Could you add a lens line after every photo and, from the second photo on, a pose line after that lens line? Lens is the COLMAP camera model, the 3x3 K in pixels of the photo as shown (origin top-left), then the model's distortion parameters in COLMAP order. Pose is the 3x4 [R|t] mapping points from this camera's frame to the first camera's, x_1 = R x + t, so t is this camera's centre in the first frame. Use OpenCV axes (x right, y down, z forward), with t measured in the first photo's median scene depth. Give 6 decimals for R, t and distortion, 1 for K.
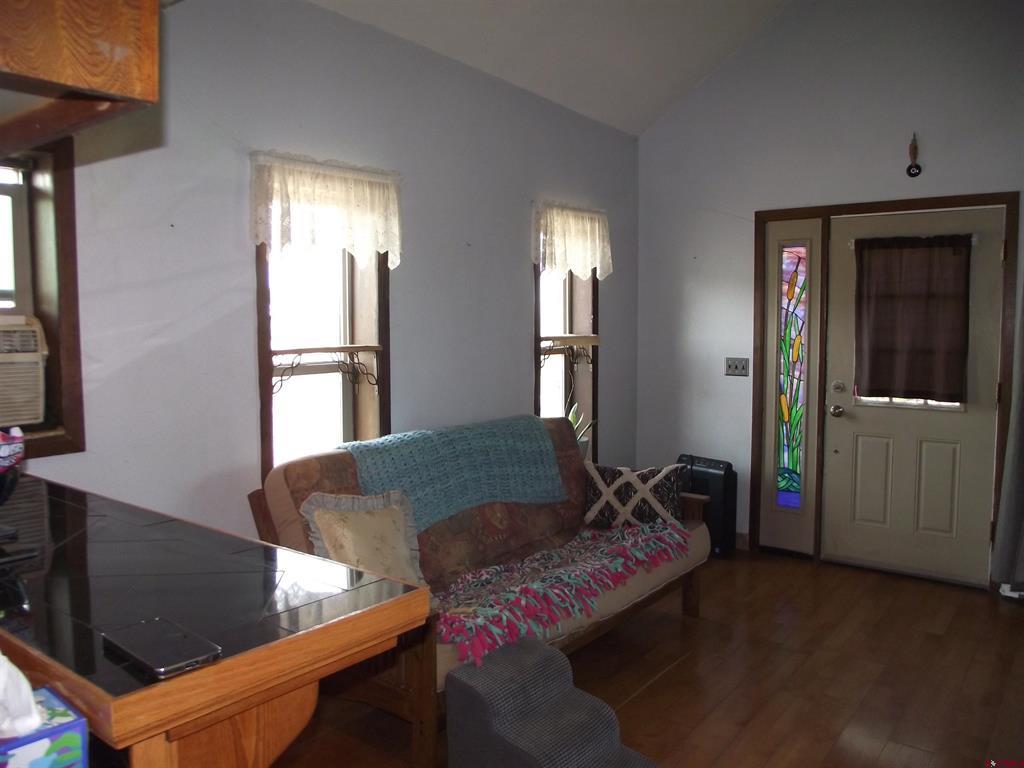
lens RADIAL K [[803.8, 0, 509.9], [0, 803.8, 374.5], [0, 0, 1]] dist [-0.087773, 0.053785]
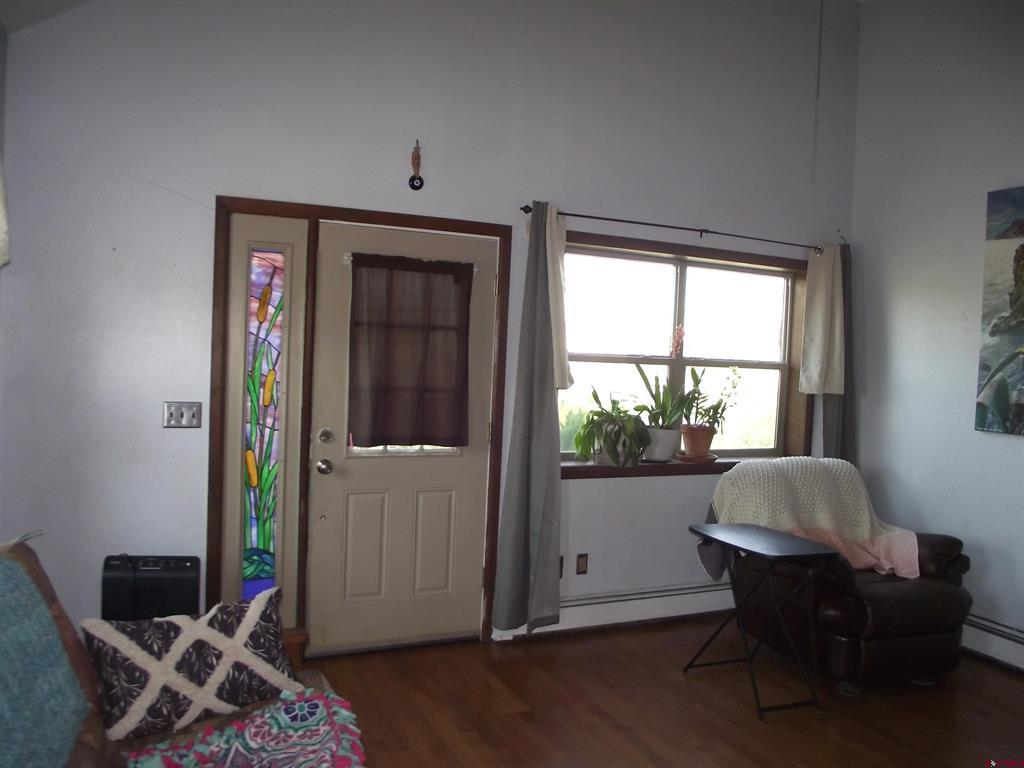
lens RADIAL K [[803.8, 0, 517.7], [0, 803.8, 372.5], [0, 0, 1]] dist [-0.087773, 0.053785]
pose [[0.462698, -0.008196, 0.886478, -0.215167], [0.018960, 0.999820, -0.000652, -0.045790], [-0.886313, 0.017109, 0.462771, 0.482872]]
